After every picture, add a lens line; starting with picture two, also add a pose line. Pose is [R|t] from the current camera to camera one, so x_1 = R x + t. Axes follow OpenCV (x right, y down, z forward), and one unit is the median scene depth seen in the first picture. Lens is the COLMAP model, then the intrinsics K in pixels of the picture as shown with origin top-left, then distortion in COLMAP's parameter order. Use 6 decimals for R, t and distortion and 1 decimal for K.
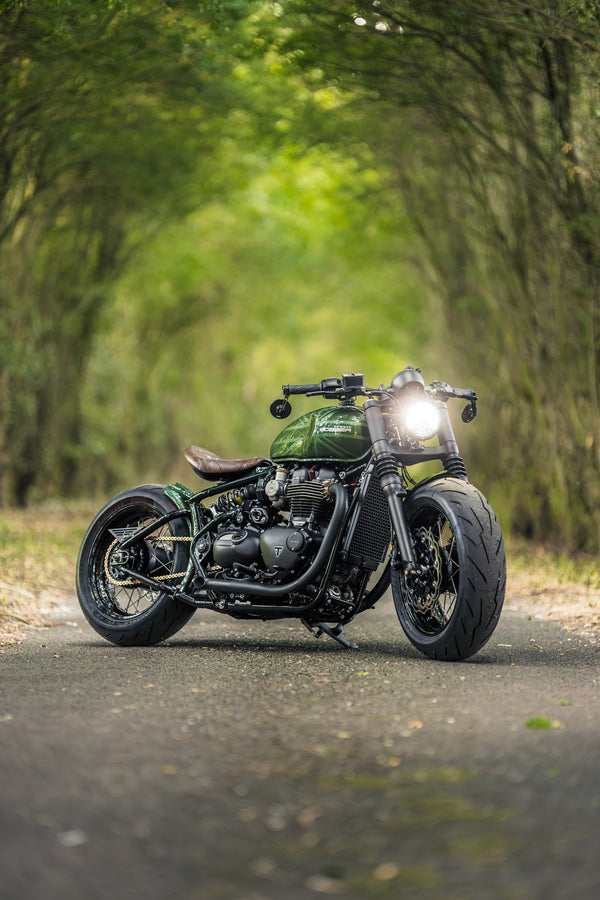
lens RADIAL K [[2589.3, 0, 300.0], [0, 2589.3, 450.0], [0, 0, 1]] dist [-0.091971, 0.961239]
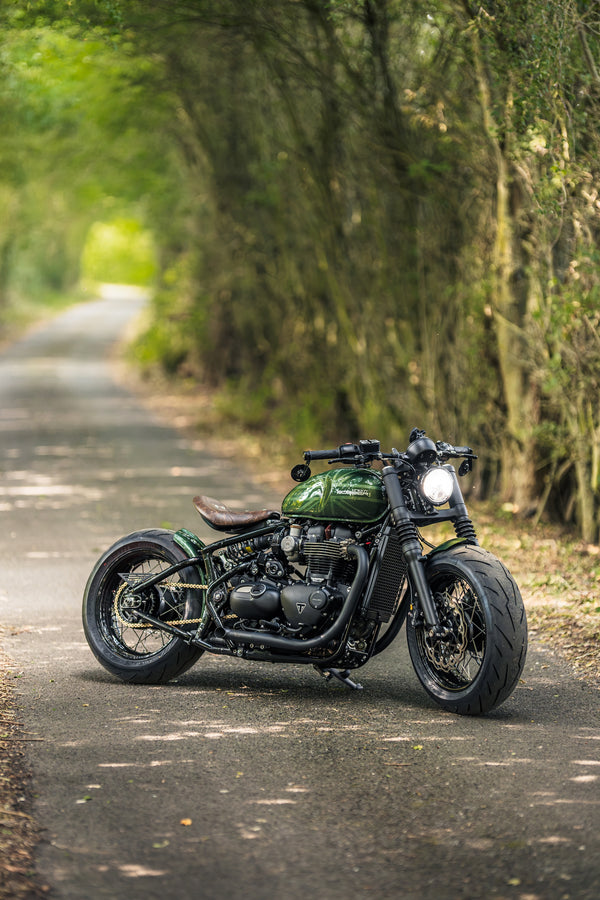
lens RADIAL K [[2589.3, 0, 300.0], [0, 2589.3, 450.0], [0, 0, 1]] dist [-0.091971, 0.961239]
pose [[0.991805, -0.005610, 0.127637, -0.140096], [-0.004111, 0.997117, 0.075770, -0.103386], [-0.127694, -0.075674, 0.988923, -0.049172]]
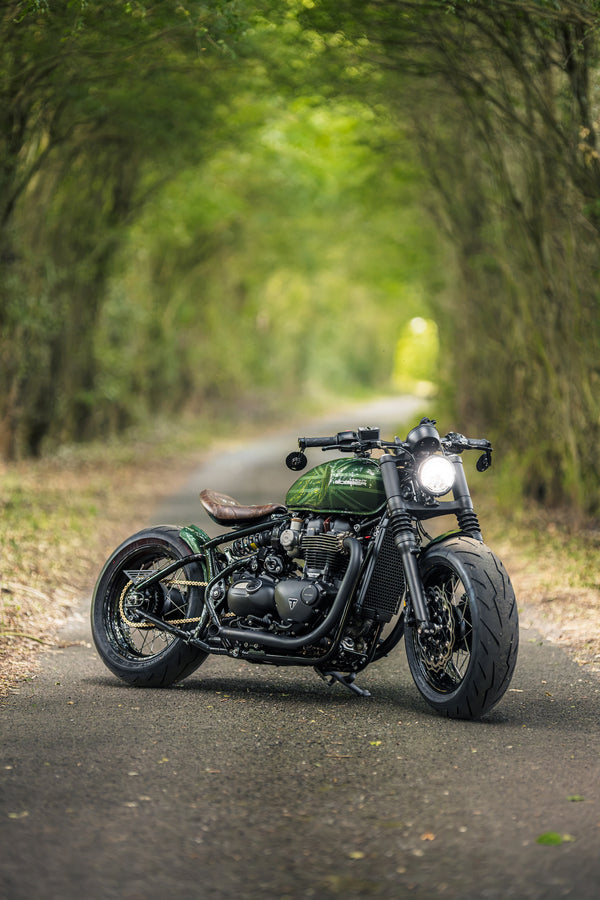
lens RADIAL K [[2589.3, 0, 300.0], [0, 2589.3, 450.0], [0, 0, 1]] dist [-0.091971, 0.961239]
pose [[0.999938, 0.010268, -0.004388, -0.001617], [-0.010108, 0.999337, 0.034972, -0.054031], [0.004744, -0.034926, 0.999379, -0.003182]]
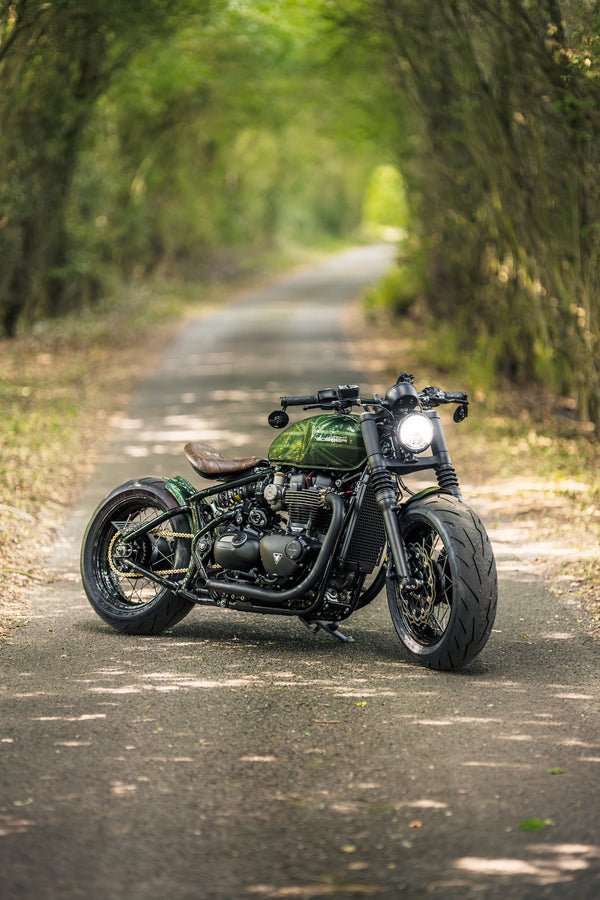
lens RADIAL K [[2589.3, 0, 300.0], [0, 2589.3, 450.0], [0, 0, 1]] dist [-0.091971, 0.961239]
pose [[0.999942, -0.008238, 0.006938, -0.005979], [0.007524, 0.995226, 0.097302, -0.101678], [-0.007707, -0.097244, 0.995231, -0.027643]]
